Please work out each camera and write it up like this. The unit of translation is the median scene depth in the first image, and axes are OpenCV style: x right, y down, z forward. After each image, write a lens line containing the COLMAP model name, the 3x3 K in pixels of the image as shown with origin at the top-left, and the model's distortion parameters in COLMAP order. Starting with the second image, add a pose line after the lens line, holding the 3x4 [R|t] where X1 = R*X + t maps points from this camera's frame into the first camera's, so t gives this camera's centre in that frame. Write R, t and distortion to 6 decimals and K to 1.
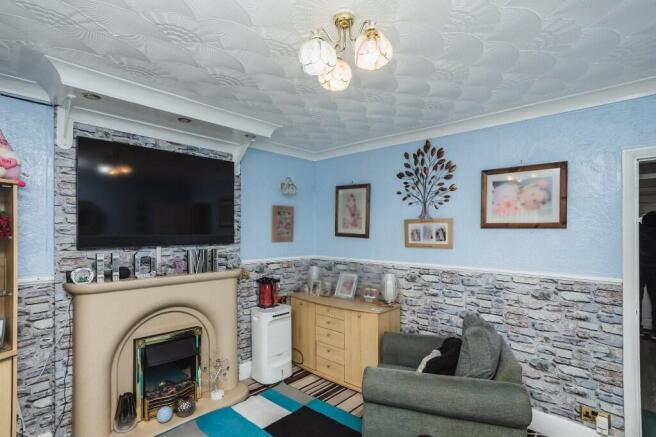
lens RADIAL K [[338.8, 0, 319.8], [0, 338.8, 236.1], [0, 0, 1]] dist [0.001097, 0.001285]
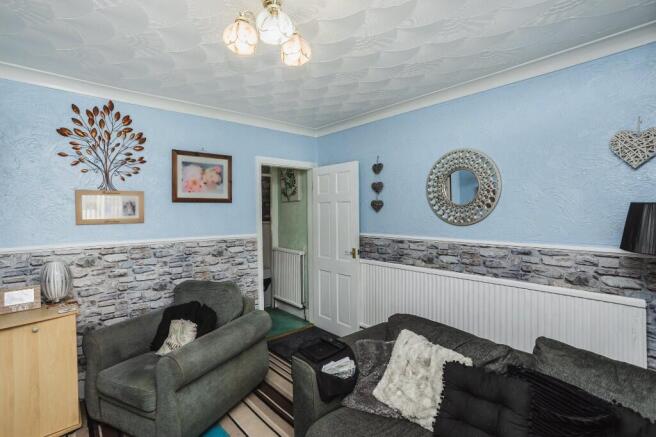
lens RADIAL K [[312.1, 0, 305.5], [0, 312.1, 205.8], [0, 0, 1]] dist [-0.000621, 0.000054]
pose [[0.146768, -0.011923, 0.989099, -0.416702], [0.004154, 0.999926, 0.011437, -0.019667], [-0.989162, 0.002430, 0.146807, 0.393549]]
